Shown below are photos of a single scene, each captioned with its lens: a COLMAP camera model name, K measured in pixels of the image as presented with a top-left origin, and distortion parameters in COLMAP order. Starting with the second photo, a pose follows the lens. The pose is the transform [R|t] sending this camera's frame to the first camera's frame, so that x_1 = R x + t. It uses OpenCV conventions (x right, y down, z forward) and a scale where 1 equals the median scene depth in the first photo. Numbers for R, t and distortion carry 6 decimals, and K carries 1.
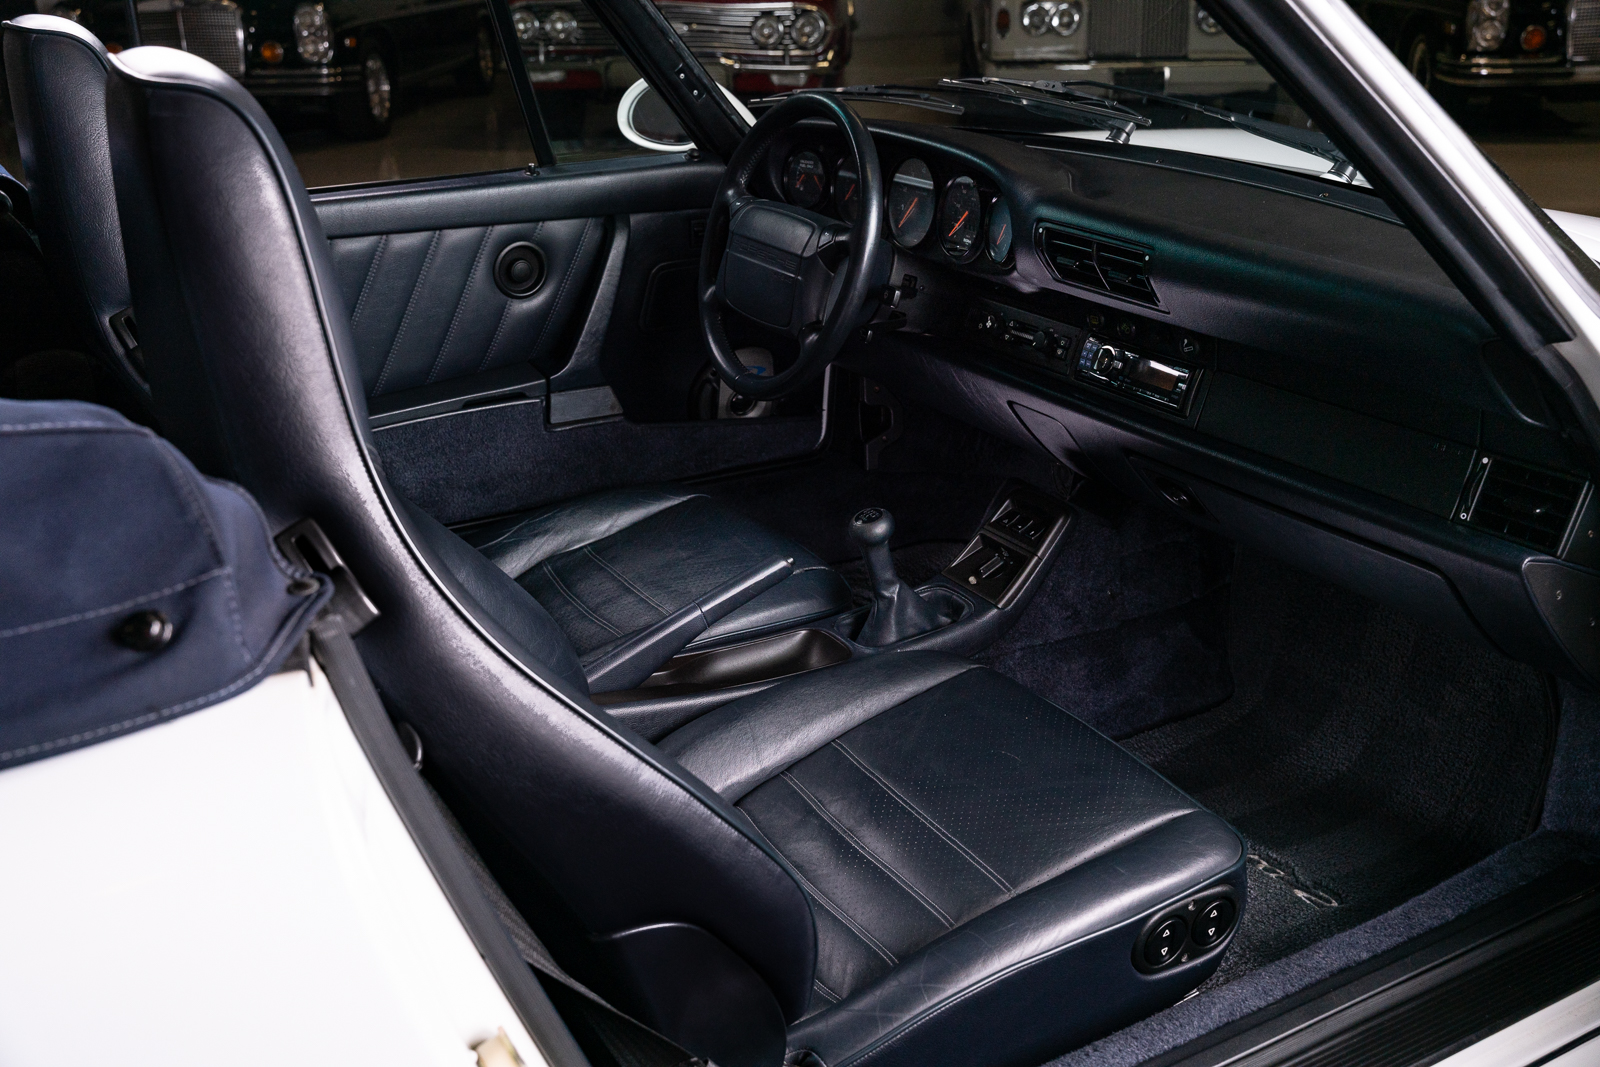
lens RADIAL K [[1529.4, 0, 800.0], [0, 1529.4, 533.5], [0, 0, 1]] dist [0.002892, 0.004087]
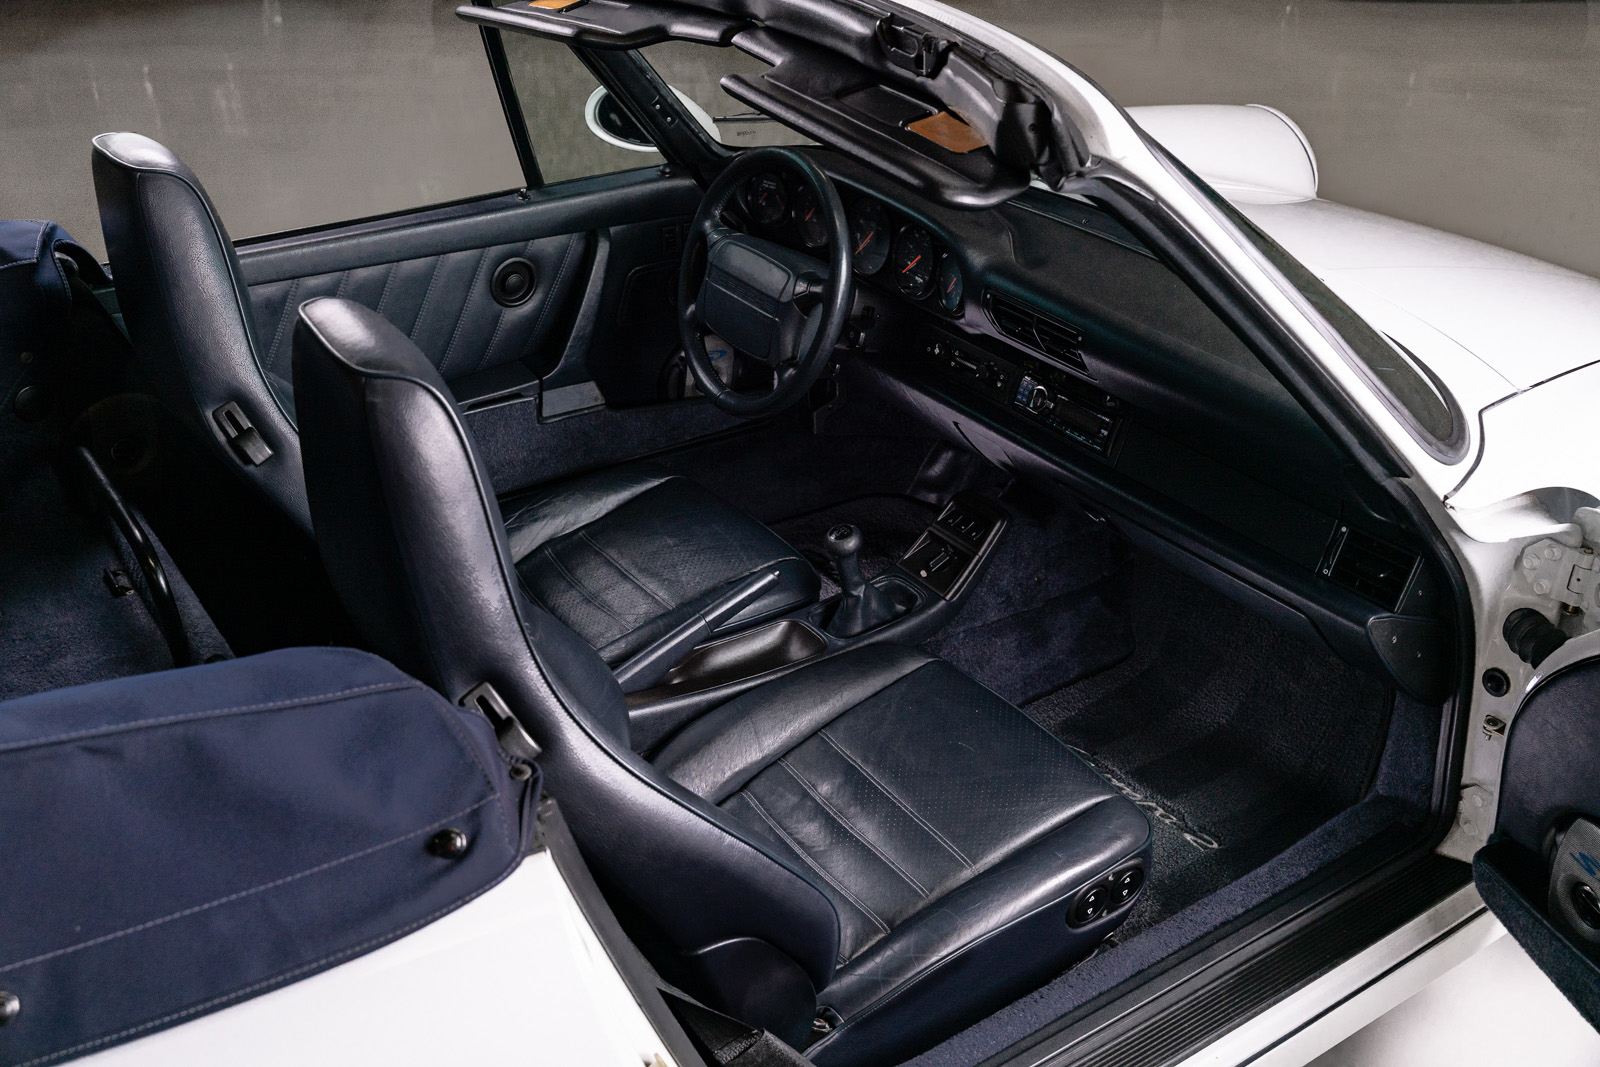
lens RADIAL K [[1528.2, 0, 808.1], [0, 1528.2, 538.6], [0, 0, 1]] dist [0.007987, 0.012423]
pose [[0.996518, -0.016065, 0.081816, -0.078283], [0.005220, 0.991357, 0.131085, -0.163088], [-0.083215, -0.130202, 0.987989, -0.171973]]
